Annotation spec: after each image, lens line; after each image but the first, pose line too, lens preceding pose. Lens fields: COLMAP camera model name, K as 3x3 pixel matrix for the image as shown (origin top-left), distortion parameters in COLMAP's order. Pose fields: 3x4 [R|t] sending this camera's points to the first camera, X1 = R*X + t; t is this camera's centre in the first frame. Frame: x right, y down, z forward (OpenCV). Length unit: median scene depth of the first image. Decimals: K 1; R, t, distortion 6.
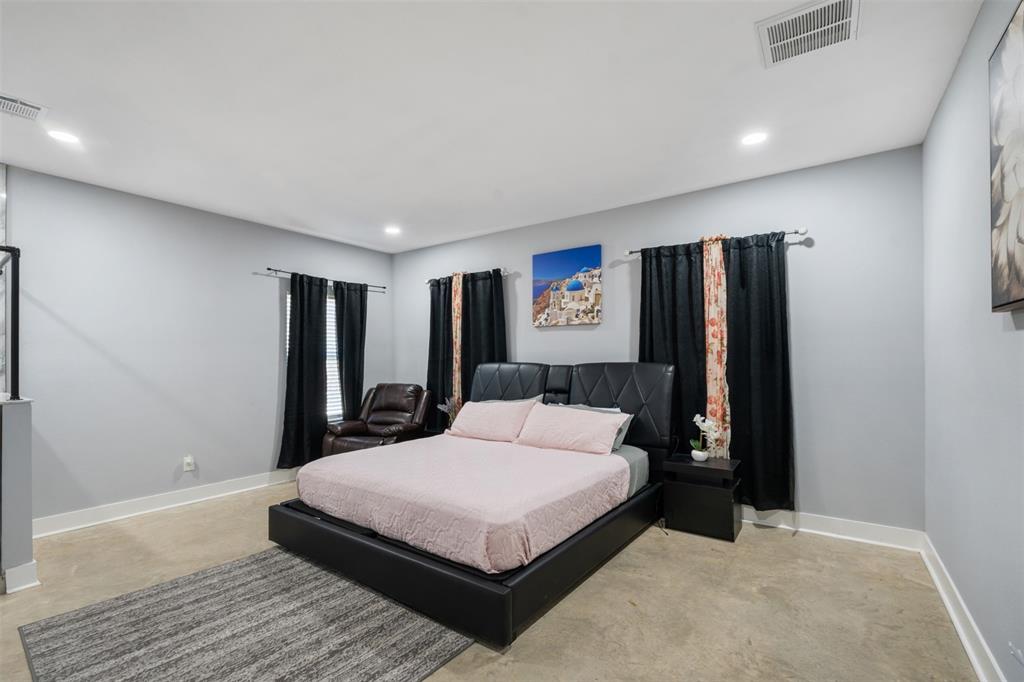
lens RADIAL K [[456.9, 0, 513.0], [0, 456.9, 356.9], [0, 0, 1]] dist [0.000425, 0.000074]
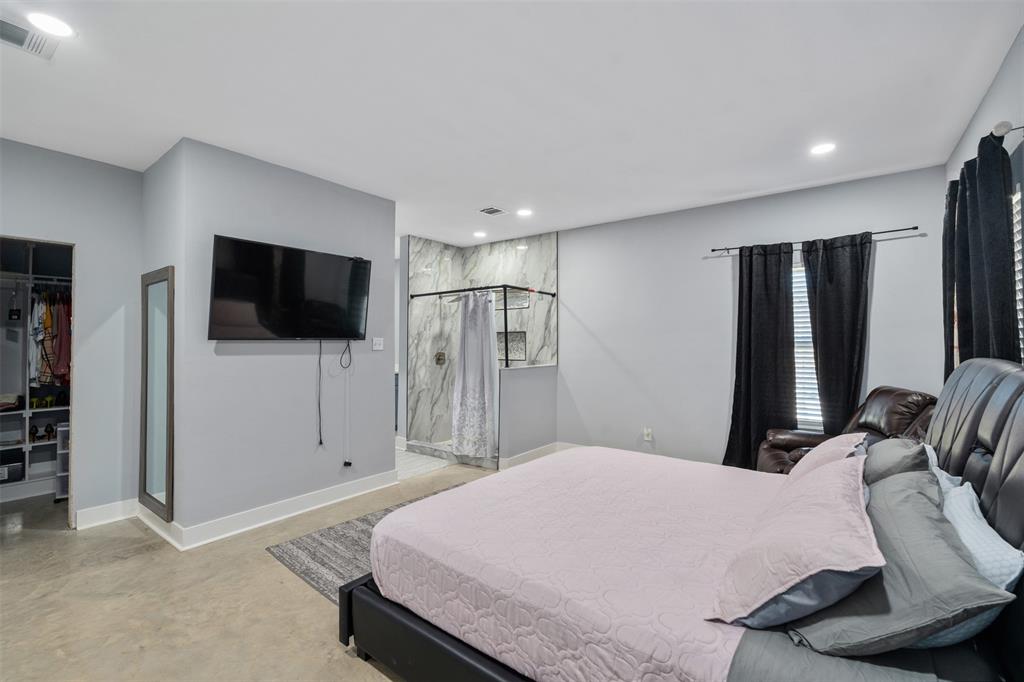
lens RADIAL K [[456.8, 0, 508.6], [0, 456.8, 331.9], [0, 0, 1]] dist [-0.004382, -0.000716]
pose [[-0.038523, -0.019728, -0.999063, 0.392979], [0.005343, 0.999787, -0.019949, -0.006679], [0.999243, -0.006107, -0.038410, 0.570646]]
